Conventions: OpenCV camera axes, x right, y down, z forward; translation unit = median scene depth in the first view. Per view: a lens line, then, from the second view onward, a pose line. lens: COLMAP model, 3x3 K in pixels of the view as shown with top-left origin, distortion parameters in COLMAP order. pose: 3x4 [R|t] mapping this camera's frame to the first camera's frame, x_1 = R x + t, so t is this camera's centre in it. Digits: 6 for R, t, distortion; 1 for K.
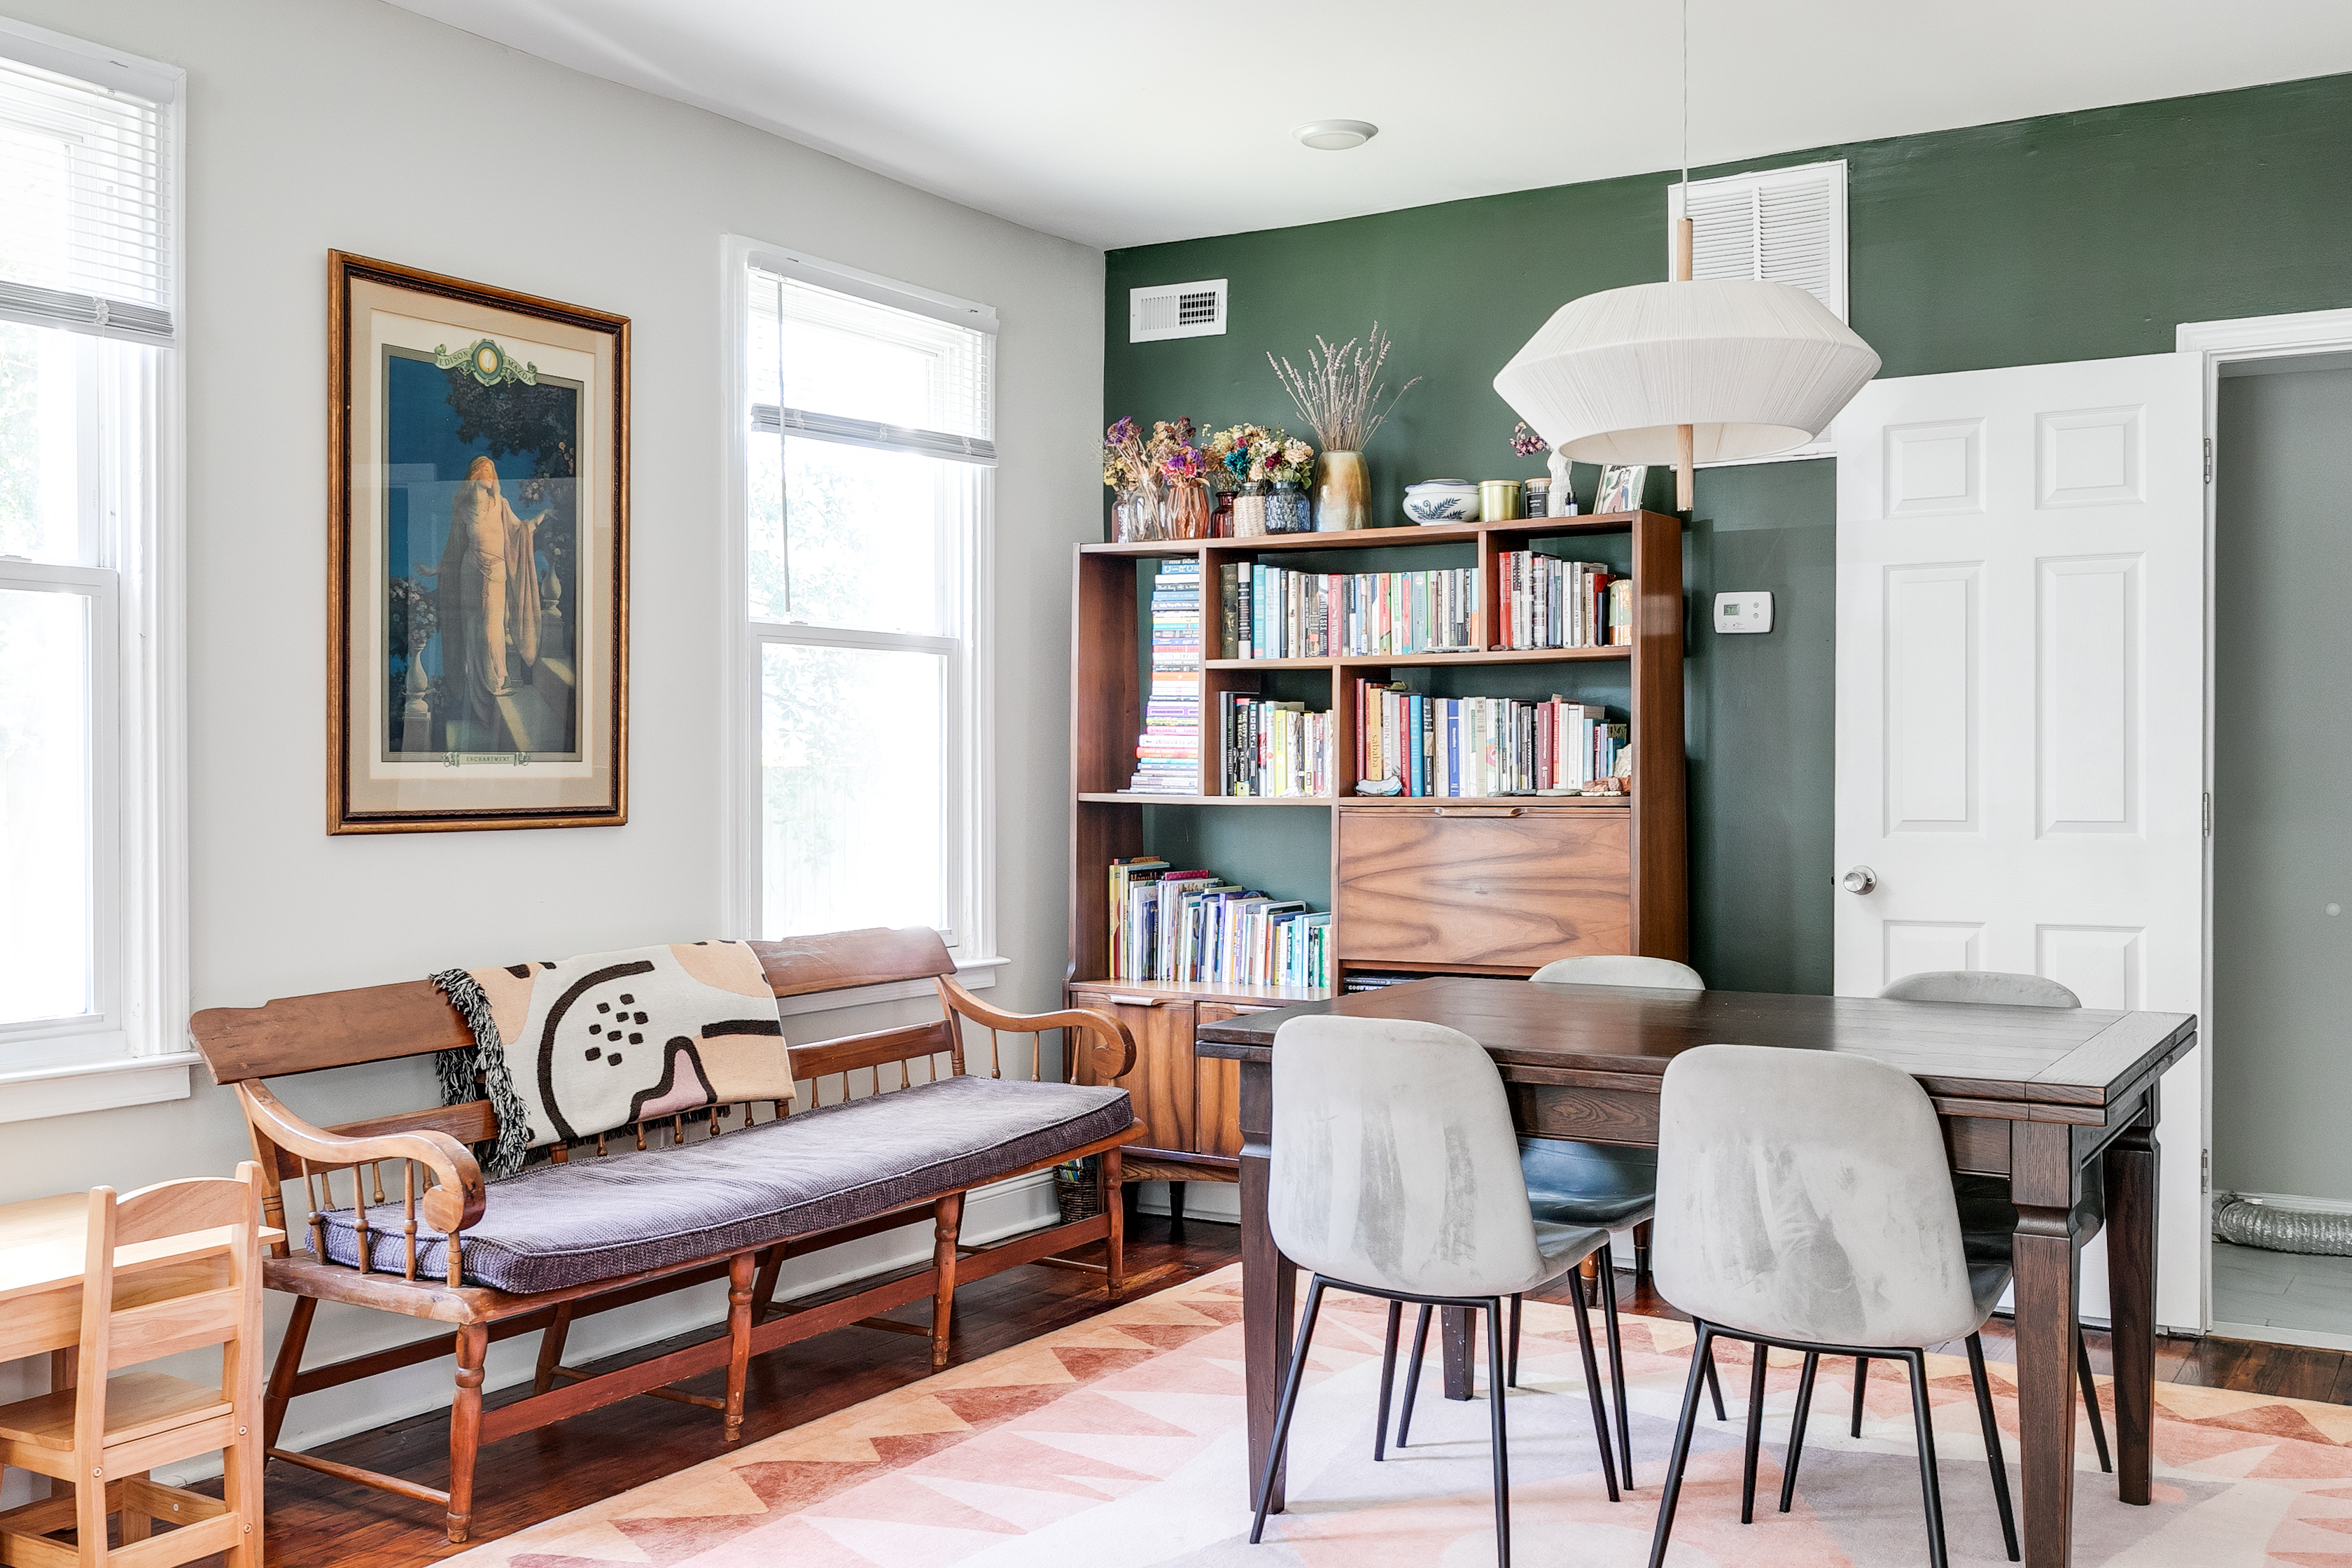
lens RADIAL K [[2352.7, 0, 1178.5], [0, 2352.7, 787.8], [0, 0, 1]] dist [0.003933, 0.000000]
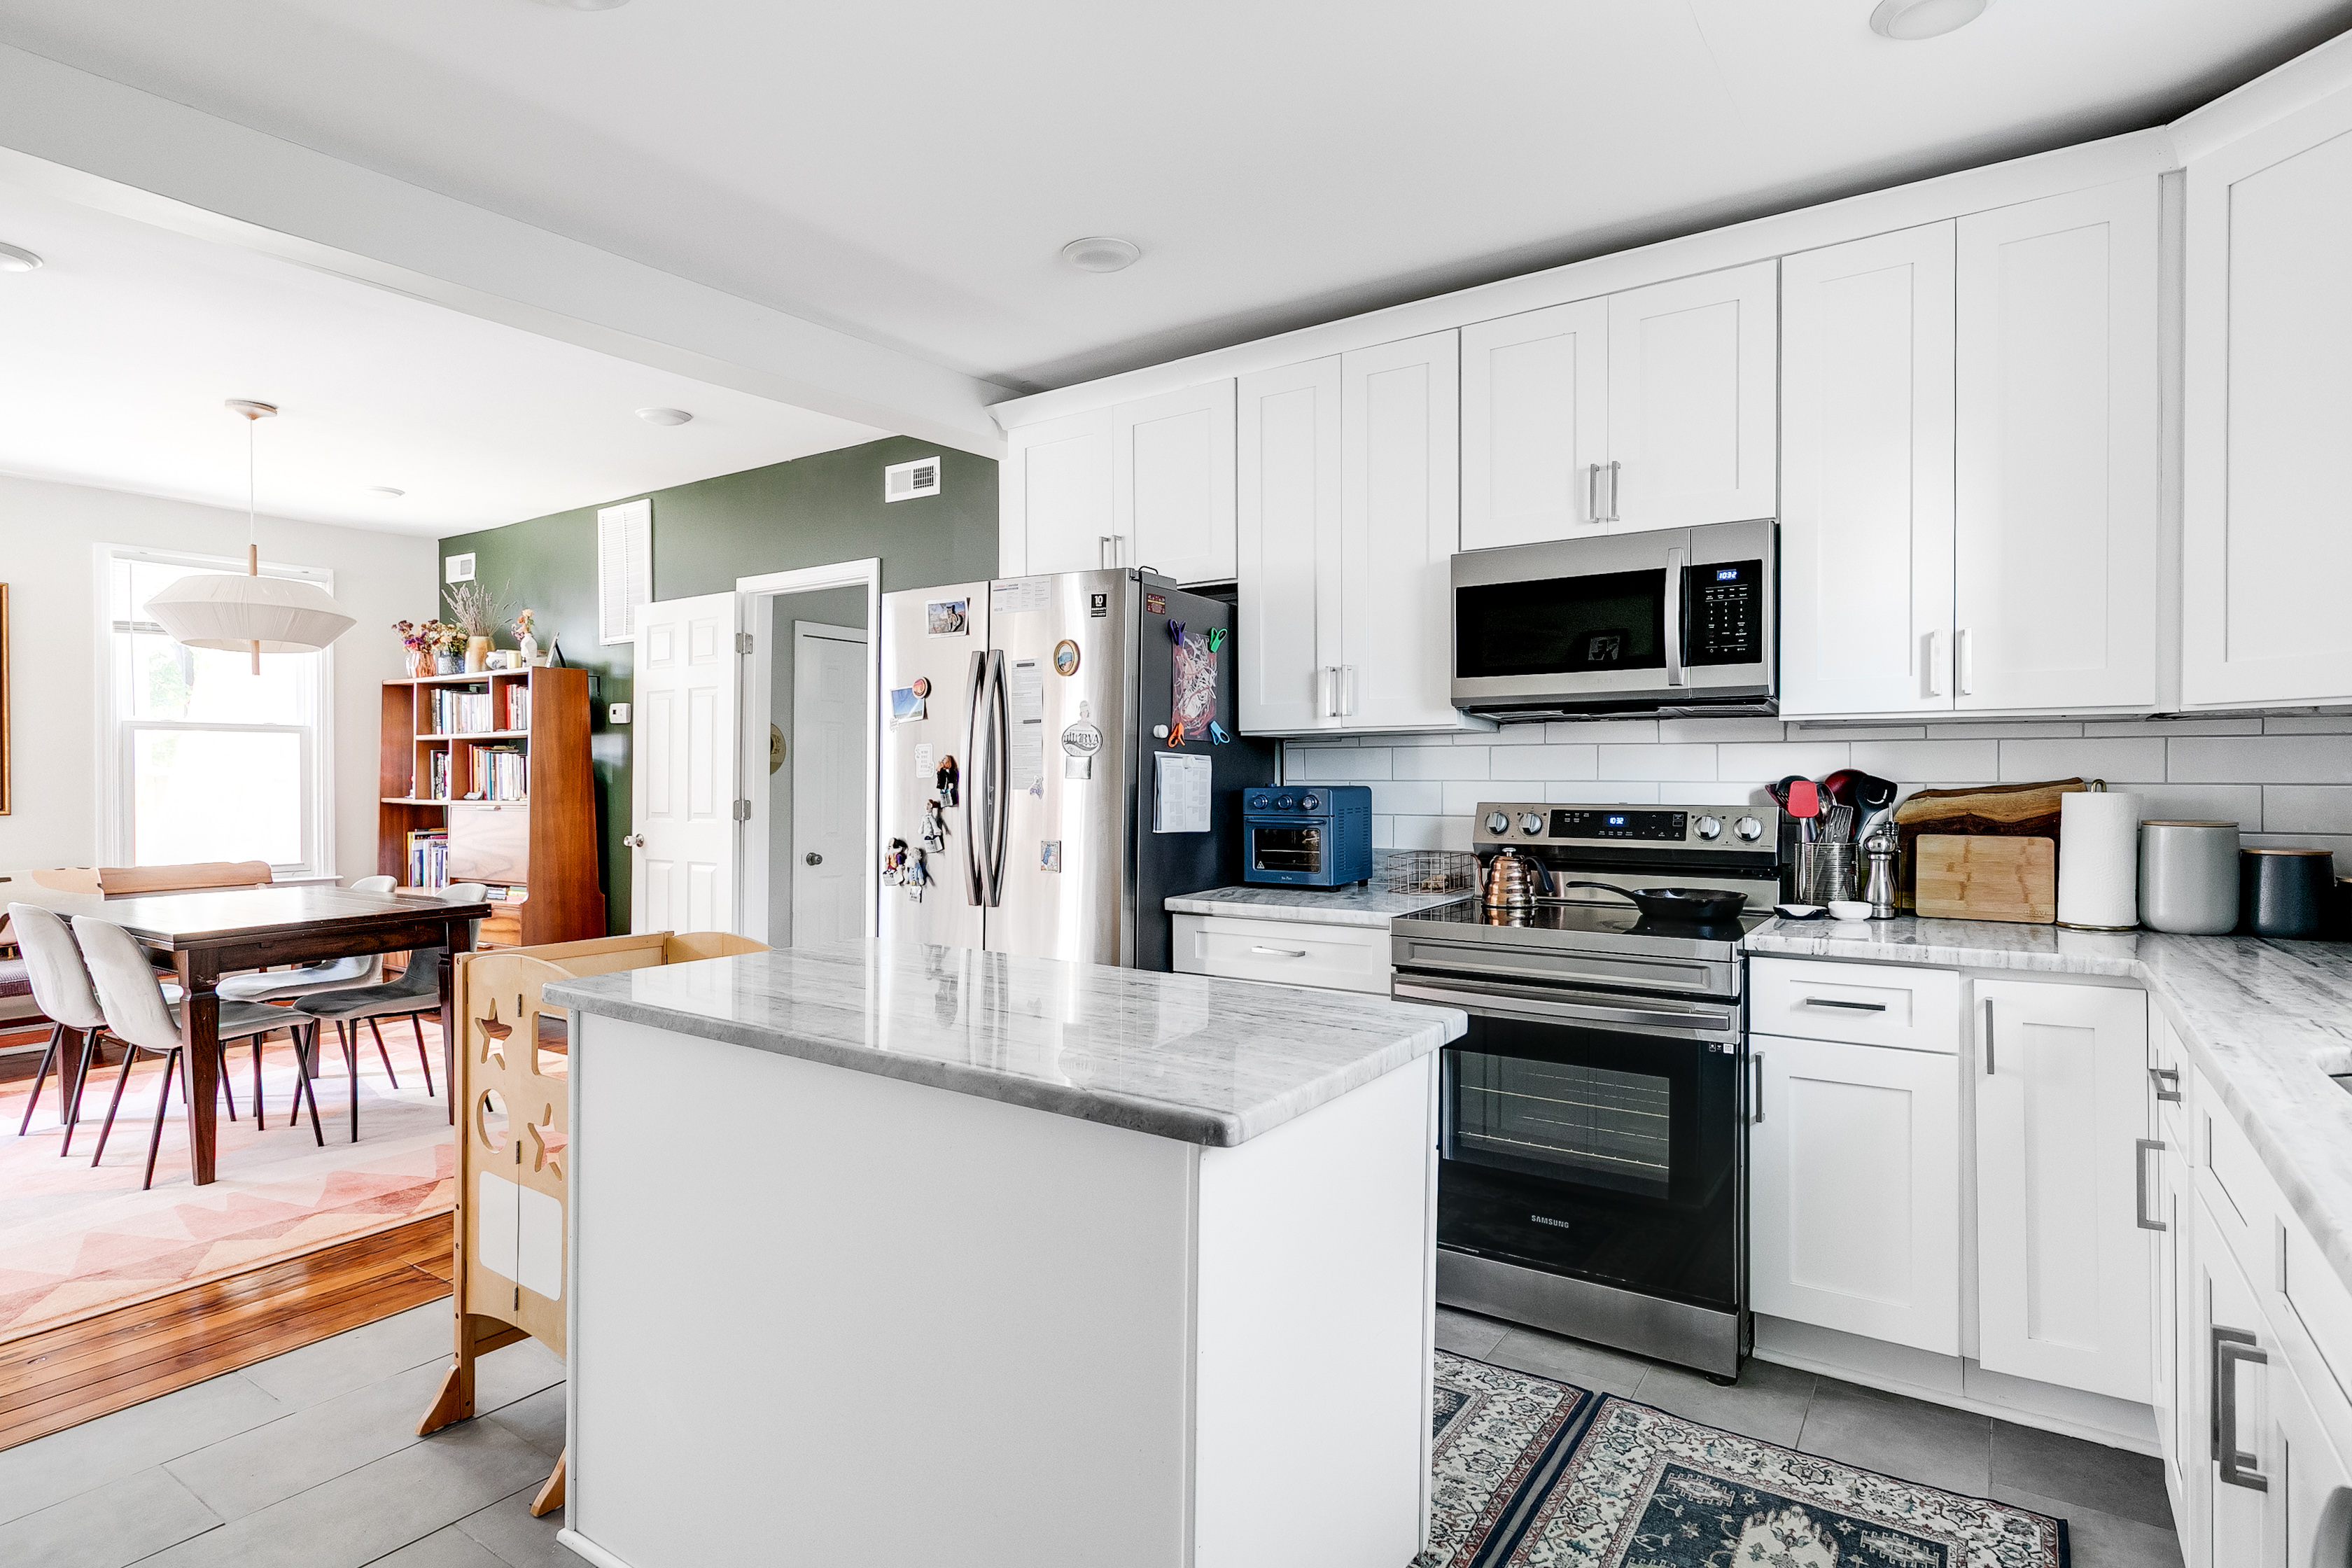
lens RADIAL K [[1227.2, 0, 1187.6], [0, 1227.2, 774.0], [0, 0, 1]] dist [0.001363, 0.000810]
pose [[0.999297, -0.002154, -0.037427, 0.764382], [0.001832, 0.999961, -0.008645, -0.009157], [0.037444, 0.008571, 0.999262, -0.076359]]
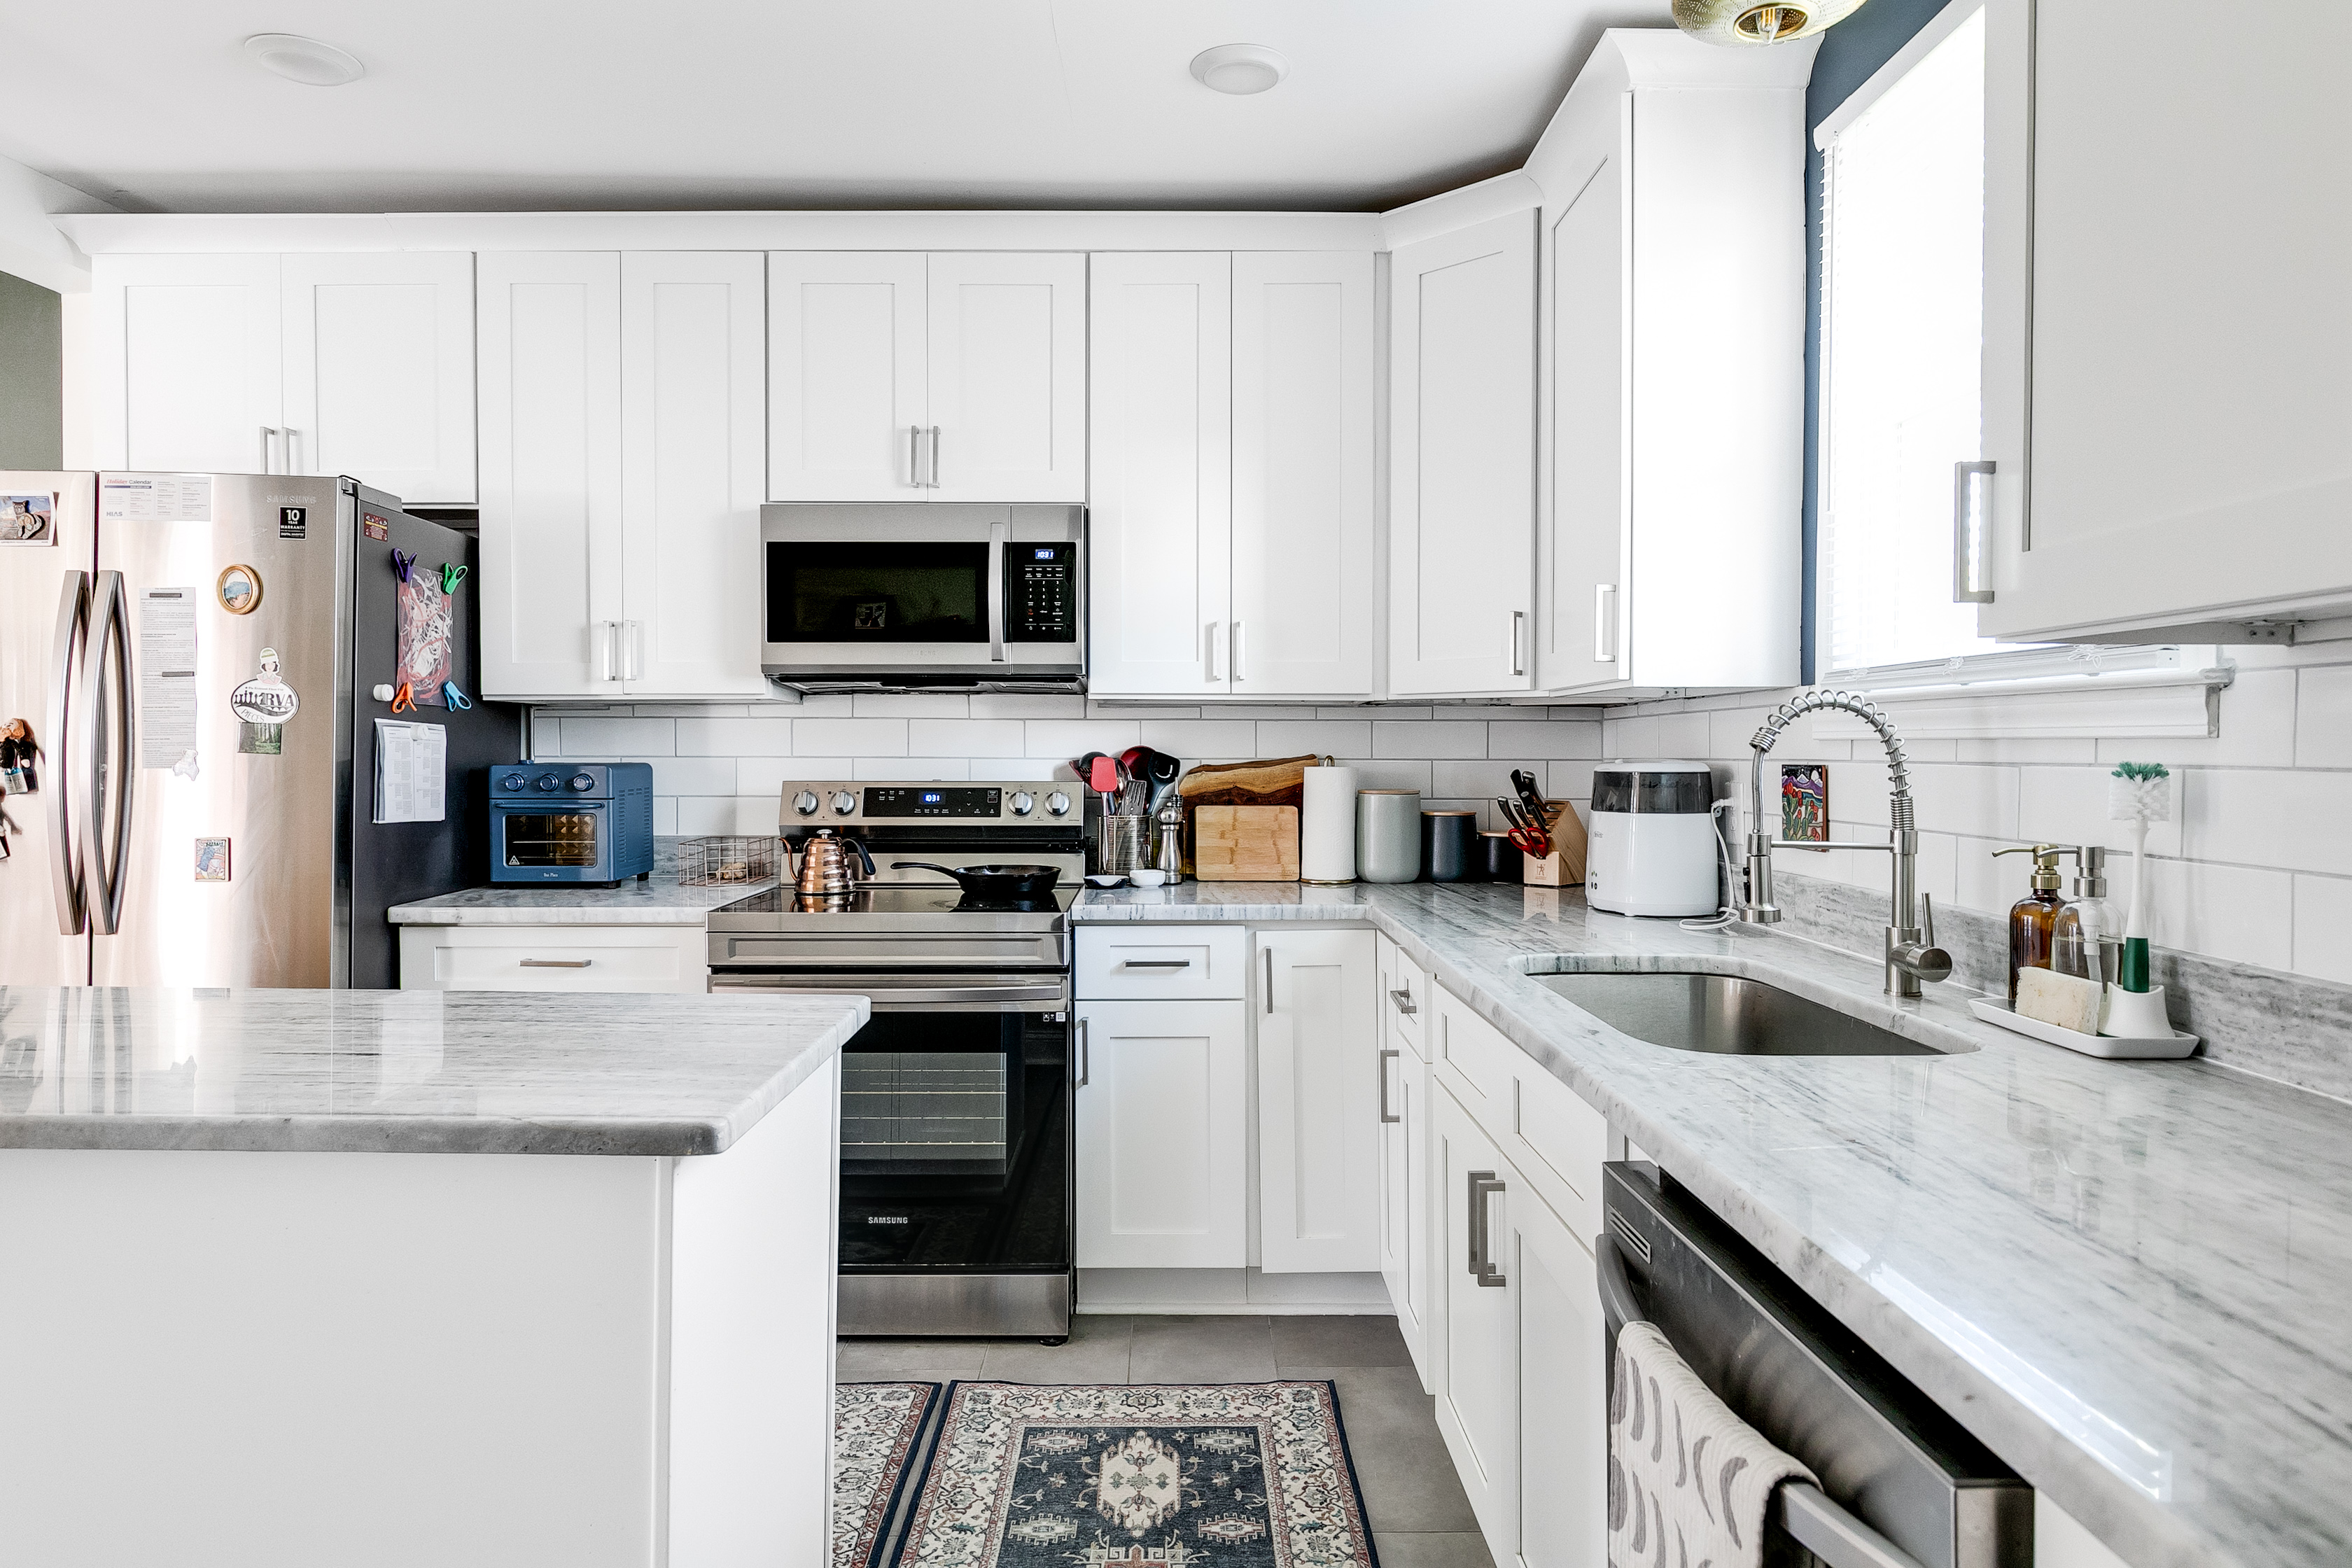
lens RADIAL K [[1423.8, 0, 1186.5], [0, 1423.8, 747.2], [0, 0, 1]] dist [0.016077, -0.003957]
pose [[0.842846, 0.002533, 0.538148, 0.698122], [0.003093, 0.999950, -0.009551, -0.008422], [-0.538145, 0.009714, 0.842796, -0.097370]]
